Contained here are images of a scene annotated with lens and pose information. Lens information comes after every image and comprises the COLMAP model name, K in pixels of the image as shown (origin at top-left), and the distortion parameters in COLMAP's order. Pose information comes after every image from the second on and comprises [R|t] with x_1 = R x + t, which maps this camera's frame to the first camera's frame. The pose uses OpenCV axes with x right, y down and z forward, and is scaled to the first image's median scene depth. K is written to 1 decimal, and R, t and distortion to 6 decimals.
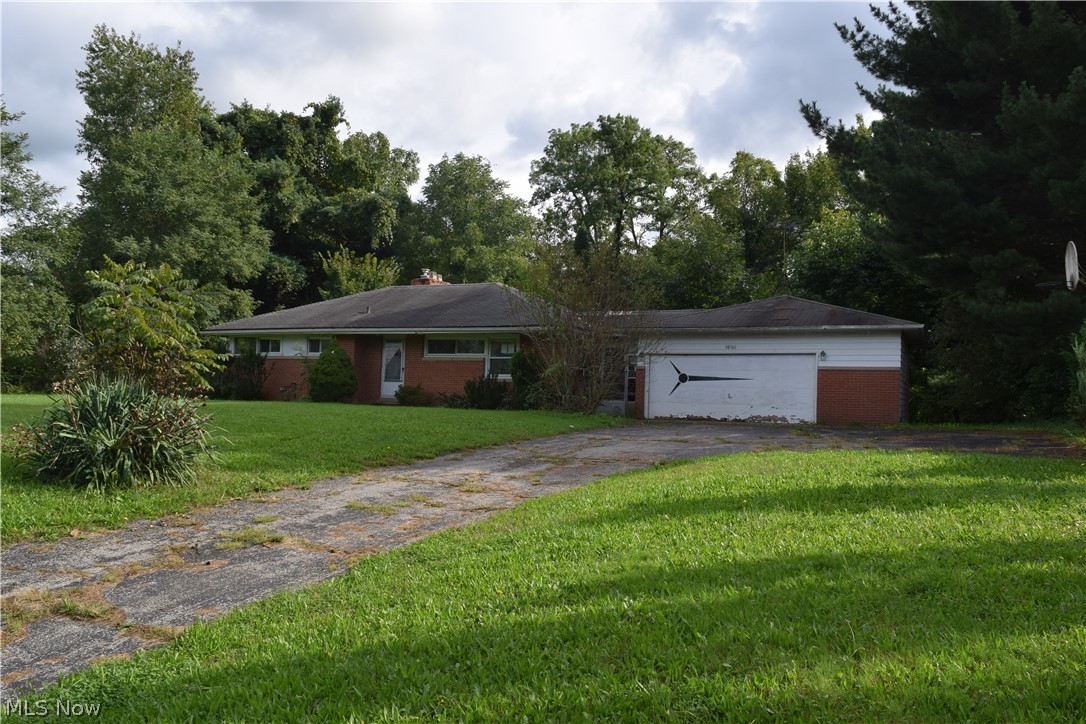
lens RADIAL K [[848.7, 0, 542.5], [0, 848.7, 362.5], [0, 0, 1]] dist [-0.097789, 0.024506]
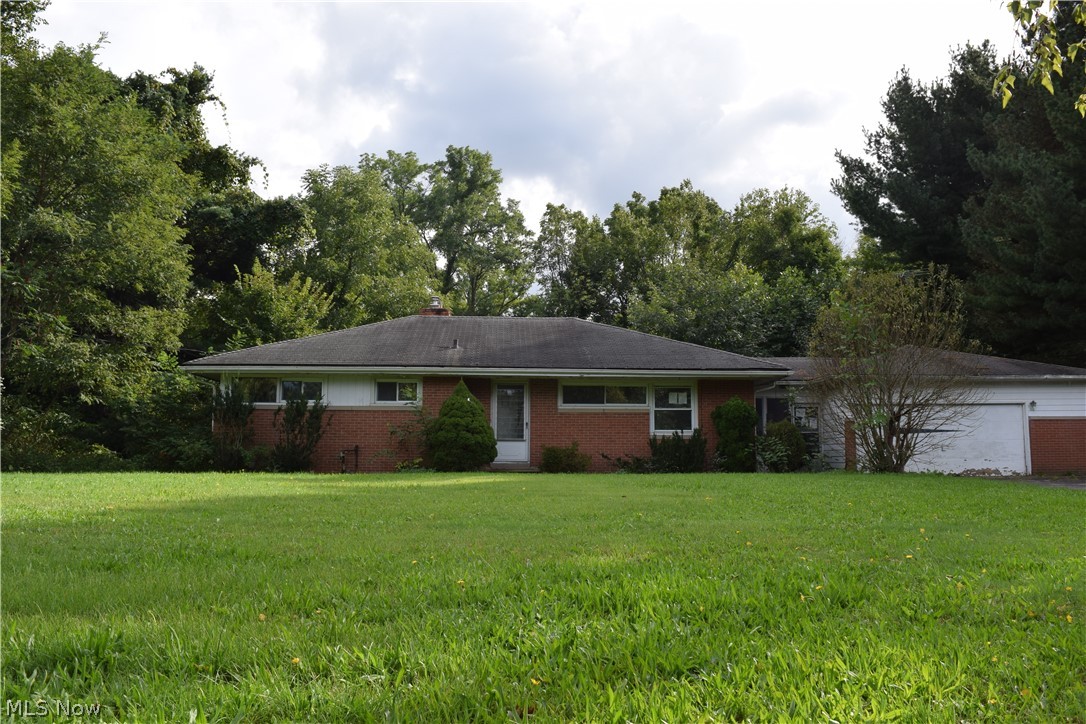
lens RADIAL K [[848.7, 0, 543.2], [0, 848.7, 363.4], [0, 0, 1]] dist [-0.097789, 0.024506]
pose [[0.878880, 0.031285, 0.476016, -0.532300], [0.003108, 0.997451, -0.071292, 0.007932], [-0.477033, 0.064136, 0.876542, 0.350414]]
